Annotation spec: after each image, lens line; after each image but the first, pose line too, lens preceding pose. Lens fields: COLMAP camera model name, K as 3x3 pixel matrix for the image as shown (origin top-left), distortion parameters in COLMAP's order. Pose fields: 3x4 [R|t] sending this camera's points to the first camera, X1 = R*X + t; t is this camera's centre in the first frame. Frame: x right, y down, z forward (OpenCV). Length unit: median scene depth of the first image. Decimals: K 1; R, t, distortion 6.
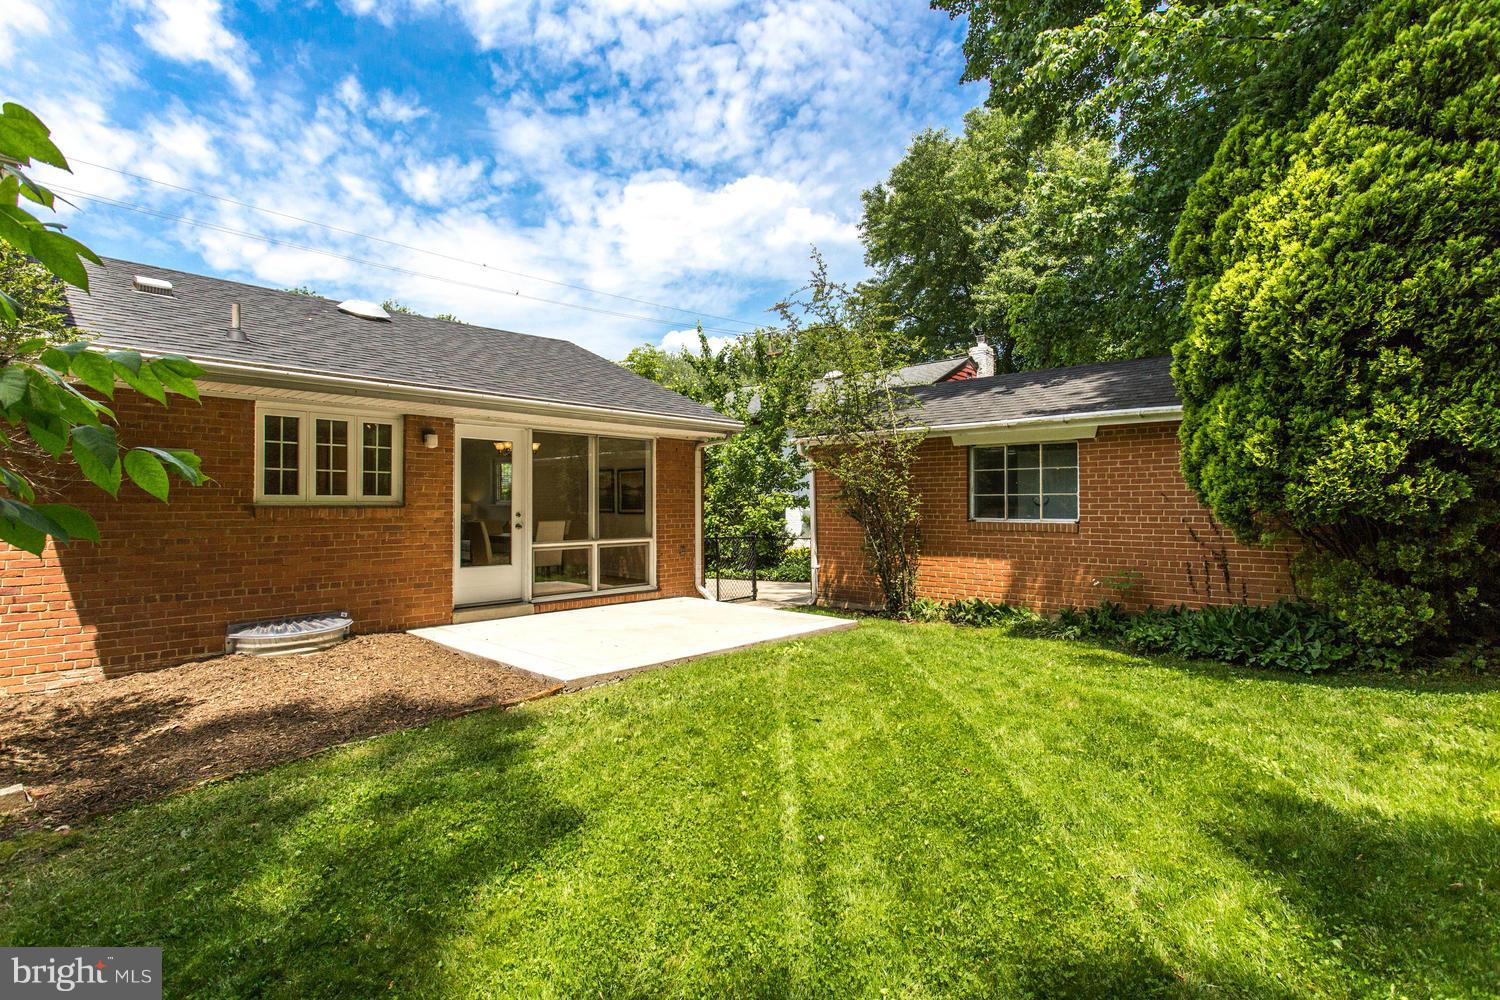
lens RADIAL K [[668.0, 0, 772.4], [0, 668.0, 500.0], [0, 0, 1]] dist [-0.032070, 0.009672]
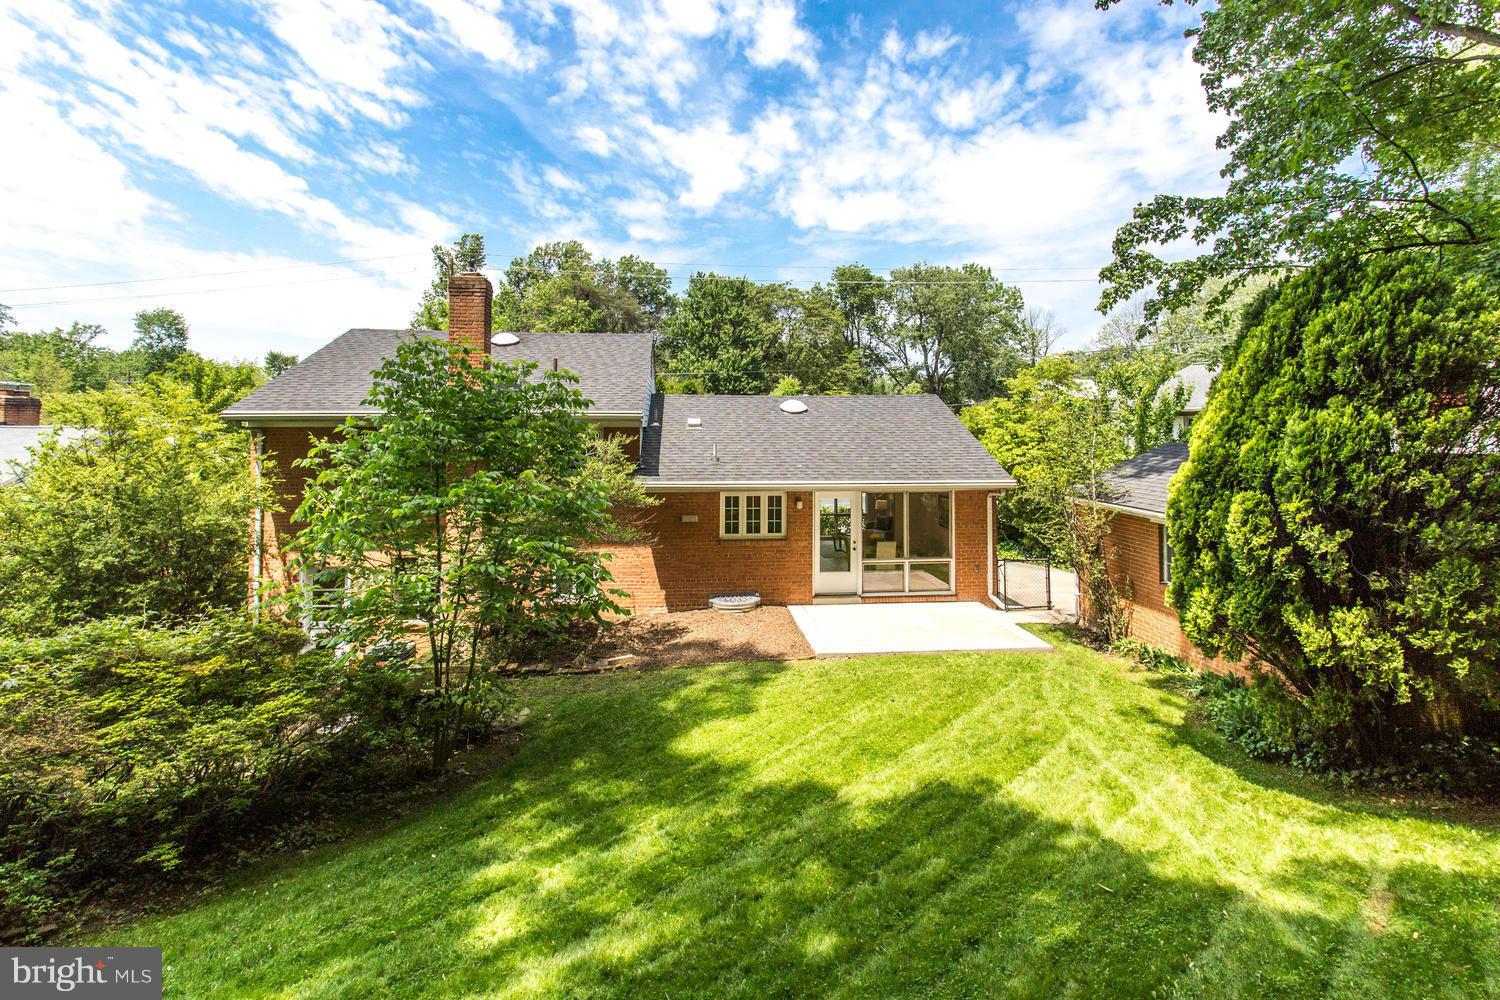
lens RADIAL K [[712.0, 0, 751.3], [0, 712.0, 495.0], [0, 0, 1]] dist [0.026396, 0.000860]
pose [[0.712561, 0.070647, -0.698044, 0.598060], [0.002782, 0.994625, 0.103503, -0.254148], [0.701605, -0.075694, 0.708534, -0.374256]]
